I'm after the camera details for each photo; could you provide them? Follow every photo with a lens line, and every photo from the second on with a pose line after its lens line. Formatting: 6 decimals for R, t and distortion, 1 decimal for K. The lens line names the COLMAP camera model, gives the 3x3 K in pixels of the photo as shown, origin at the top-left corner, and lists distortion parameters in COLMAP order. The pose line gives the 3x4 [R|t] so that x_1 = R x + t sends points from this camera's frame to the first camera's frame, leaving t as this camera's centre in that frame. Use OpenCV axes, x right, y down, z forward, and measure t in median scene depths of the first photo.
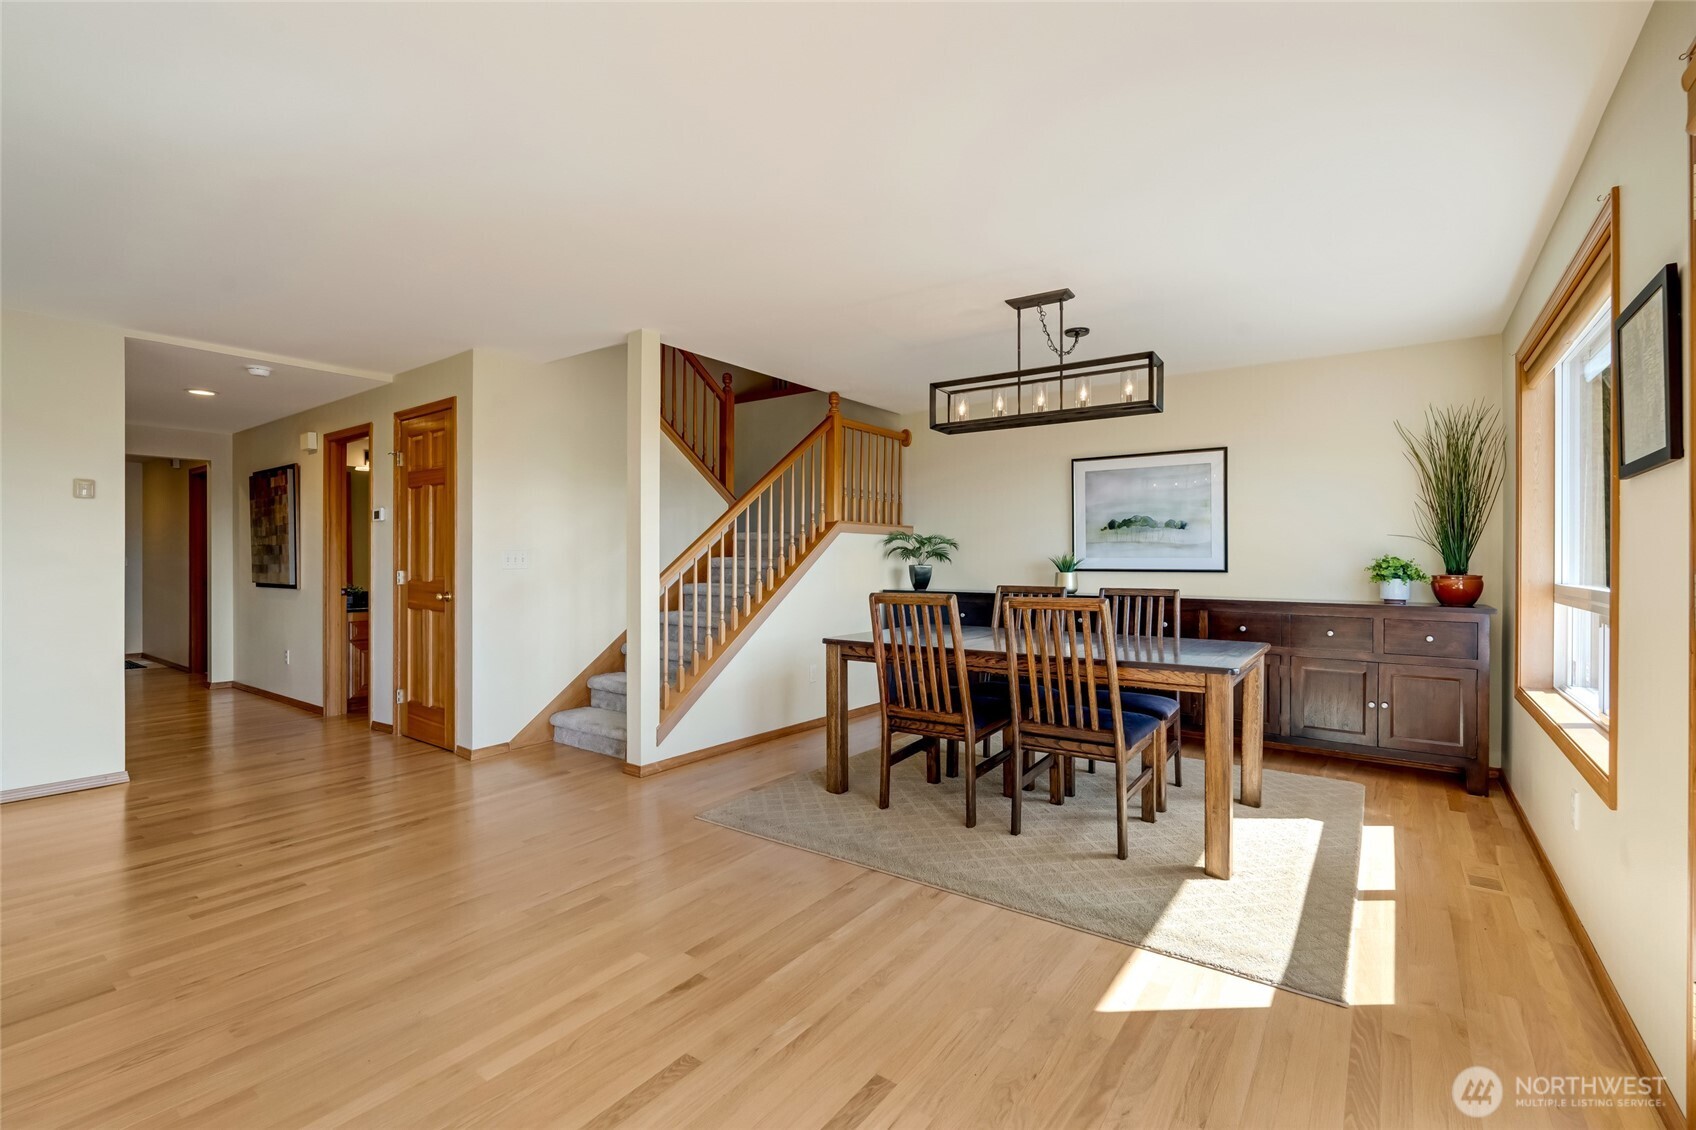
lens RADIAL K [[754.9, 0, 855.6], [0, 754.9, 562.1], [0, 0, 1]] dist [0.001937, 0.000680]
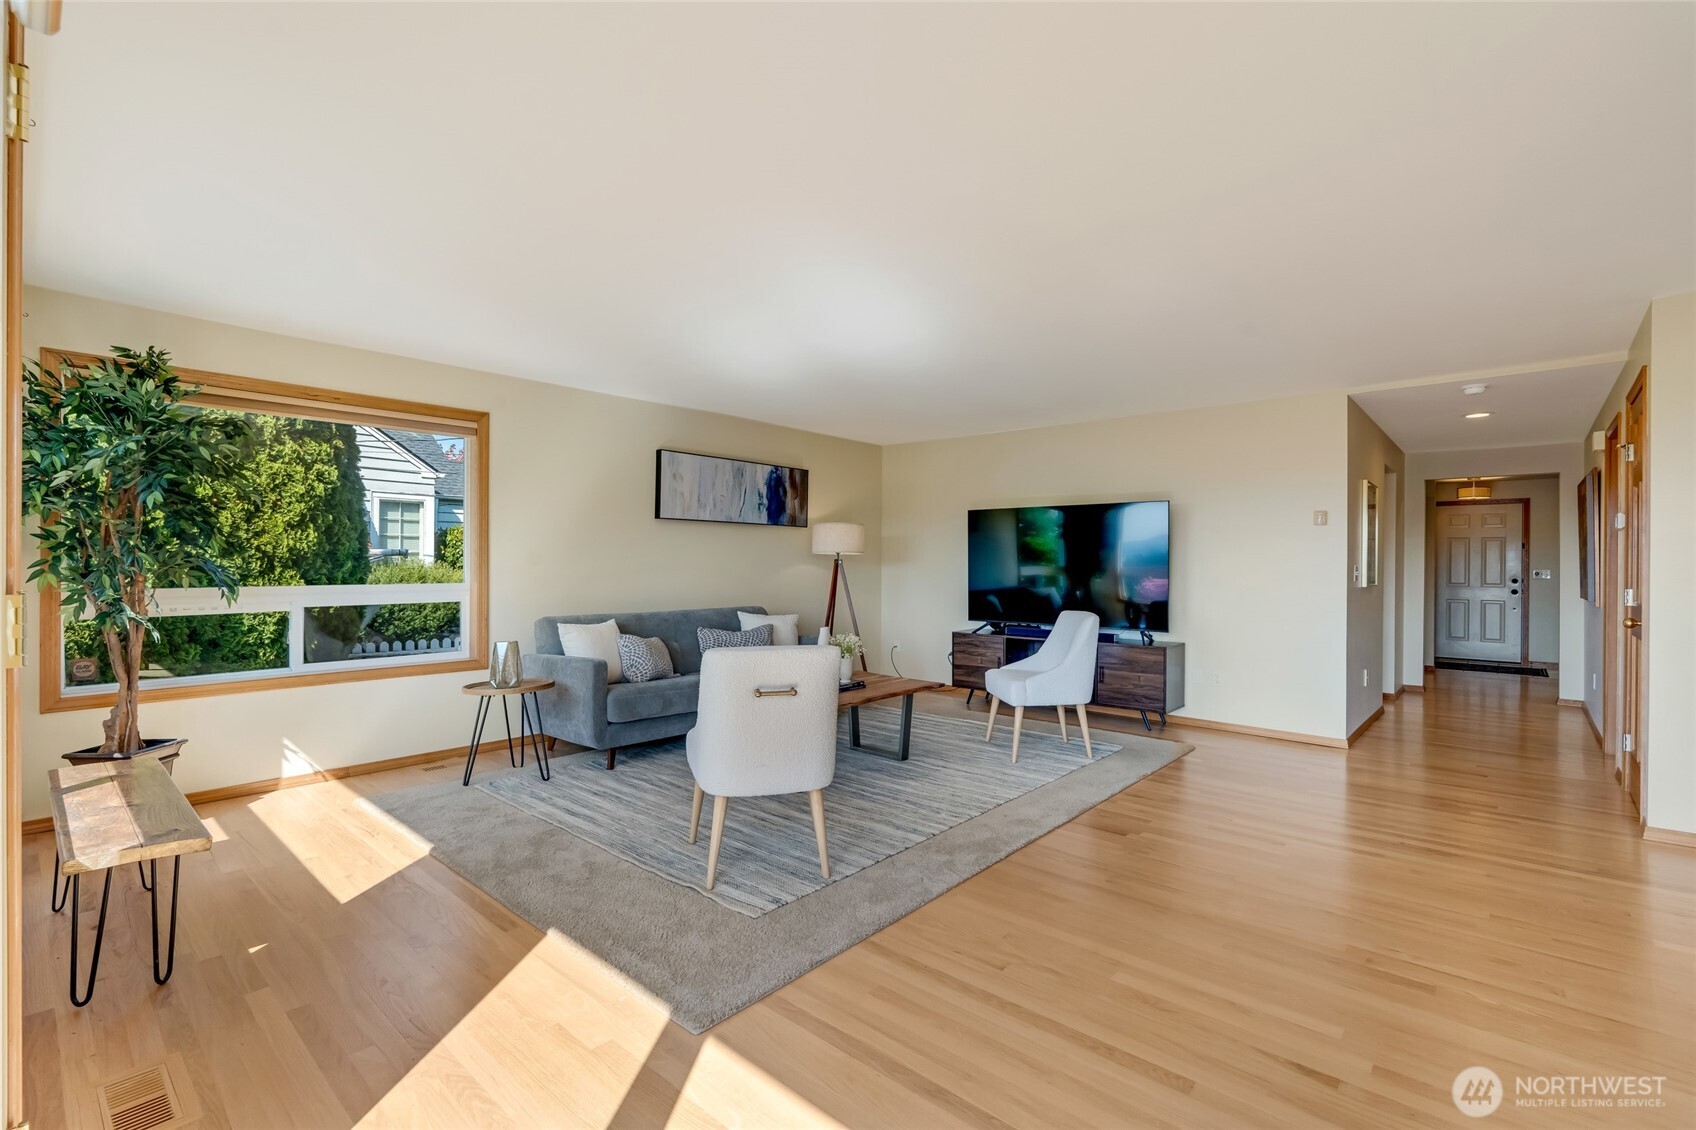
lens RADIAL K [[754.9, 0, 855.3], [0, 754.9, 562.4], [0, 0, 1]] dist [0.001937, 0.000680]
pose [[-0.104306, 0.002667, -0.994542, 0.709161], [-0.002229, 0.999993, 0.002915, -0.035653], [0.994543, 0.002520, -0.104300, 0.566019]]
